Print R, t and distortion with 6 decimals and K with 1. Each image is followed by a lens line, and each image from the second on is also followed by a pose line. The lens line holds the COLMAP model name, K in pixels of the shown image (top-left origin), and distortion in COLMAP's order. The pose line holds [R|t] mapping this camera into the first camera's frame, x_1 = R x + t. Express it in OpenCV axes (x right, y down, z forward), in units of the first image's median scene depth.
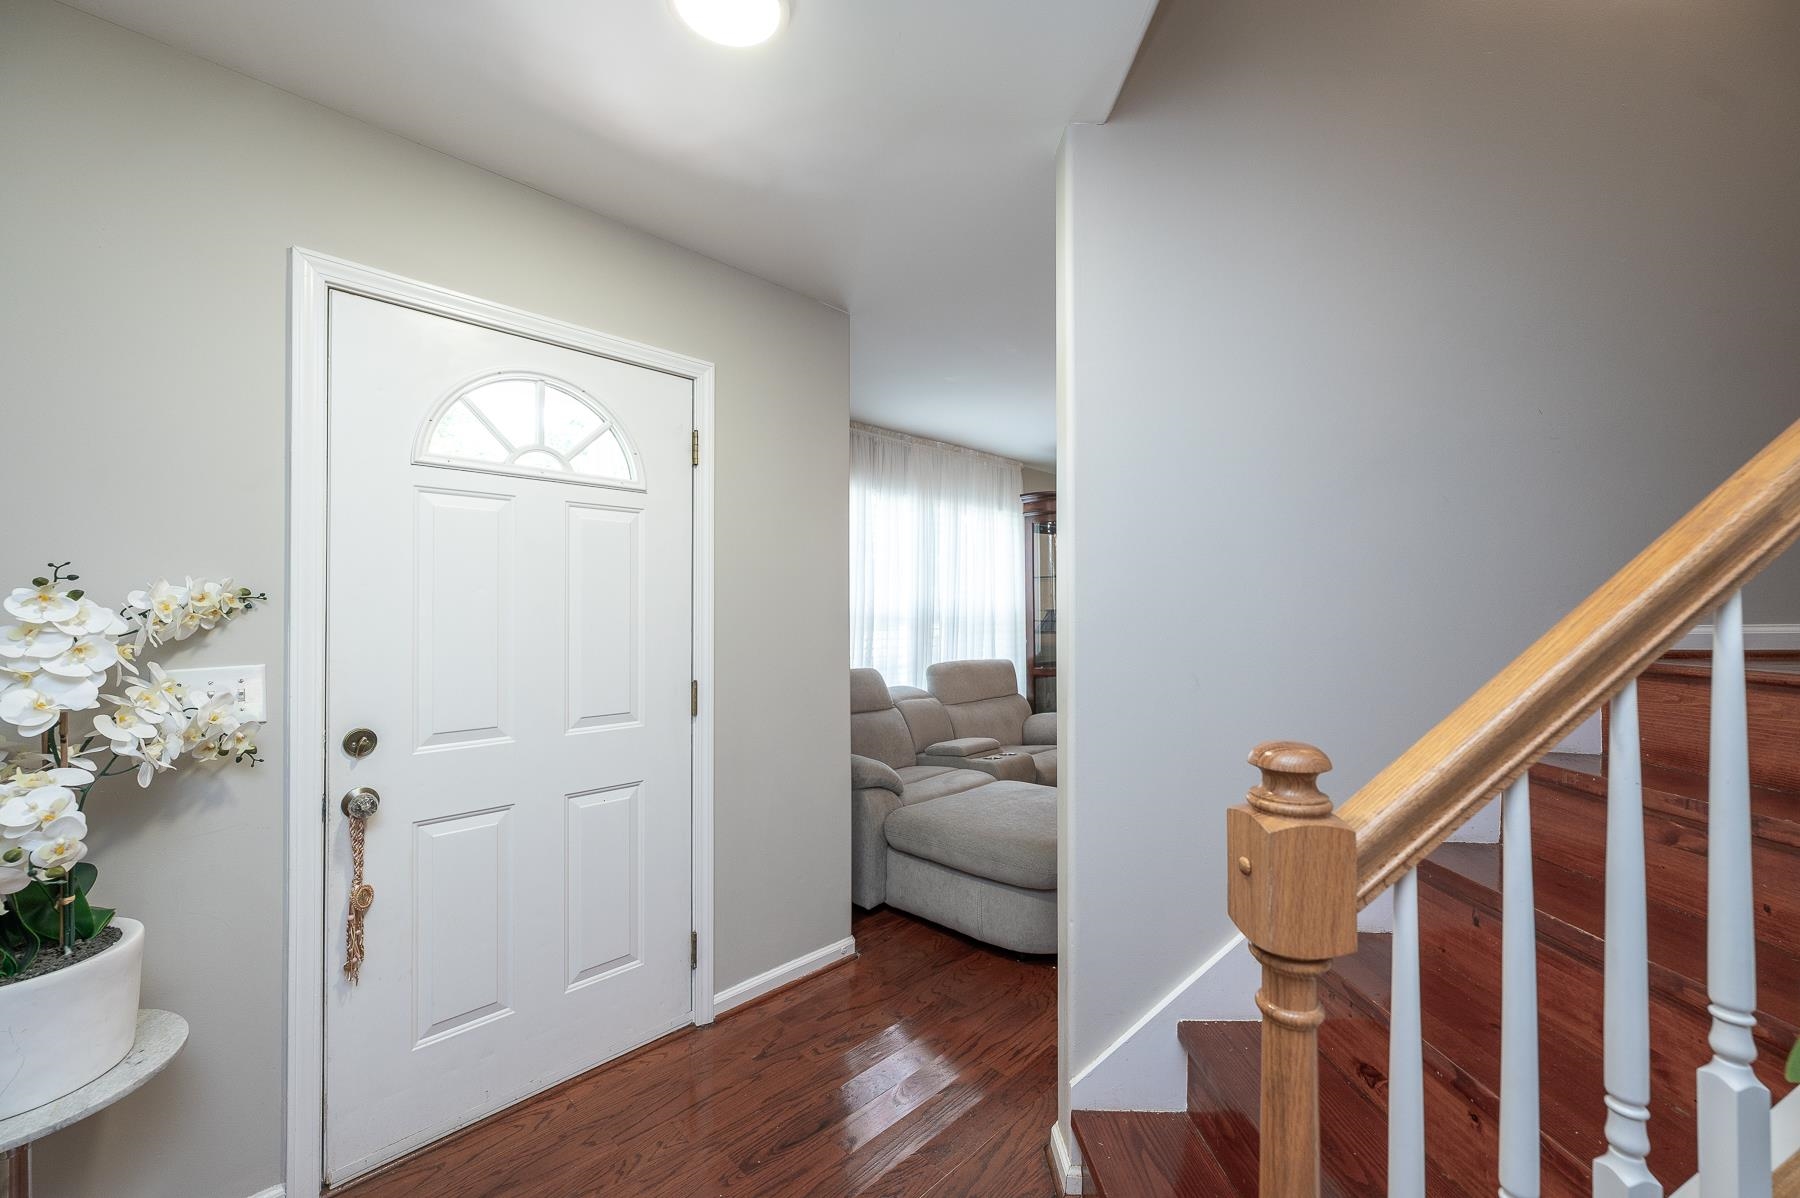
lens RADIAL K [[723.1, 0, 900.2], [0, 723.1, 606.8], [0, 0, 1]] dist [0.002966, -0.000205]
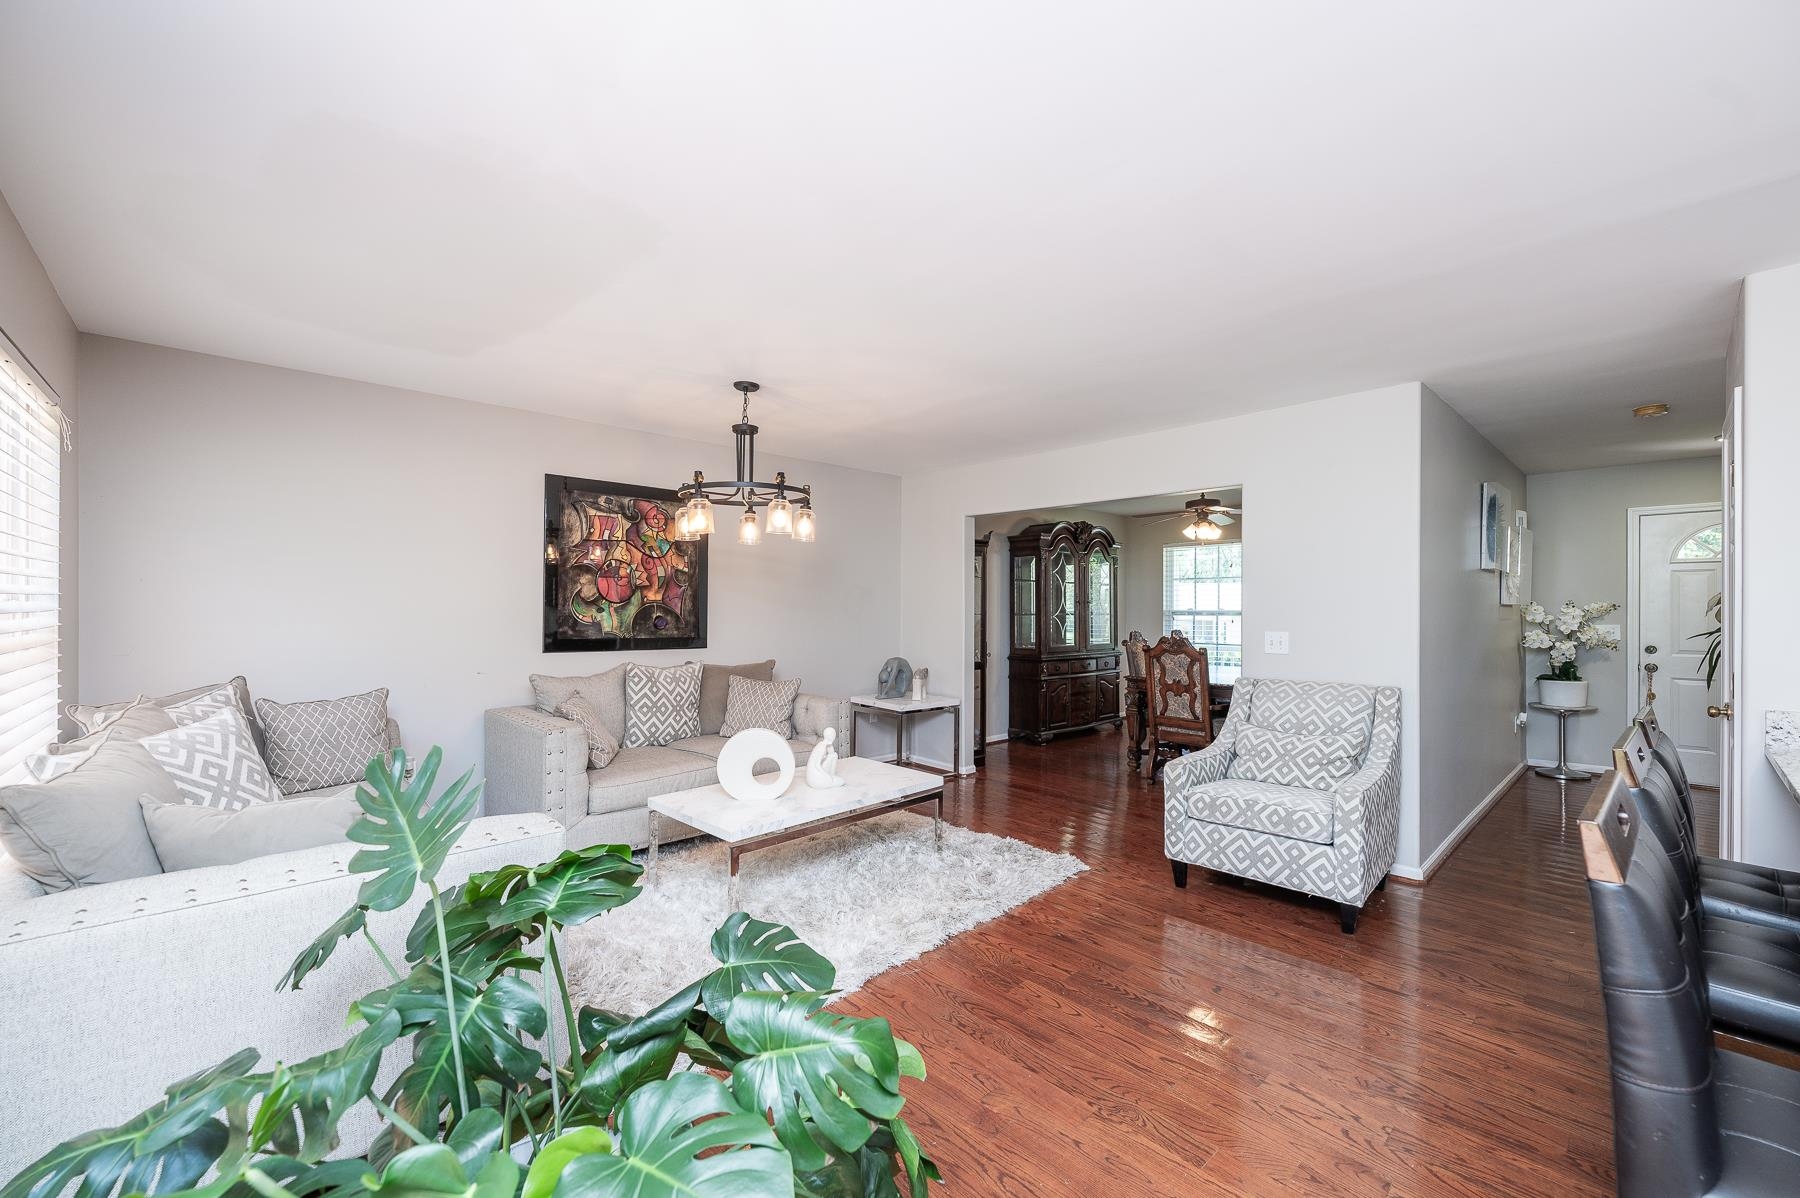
lens RADIAL K [[723.1, 0, 910.7], [0, 723.1, 606.7], [0, 0, 1]] dist [0.002966, -0.000205]
pose [[-0.037921, -0.004846, -0.999269, 3.046122], [0.006554, 0.999966, -0.005098, -0.016939], [0.999259, -0.006743, -0.037888, -2.550810]]
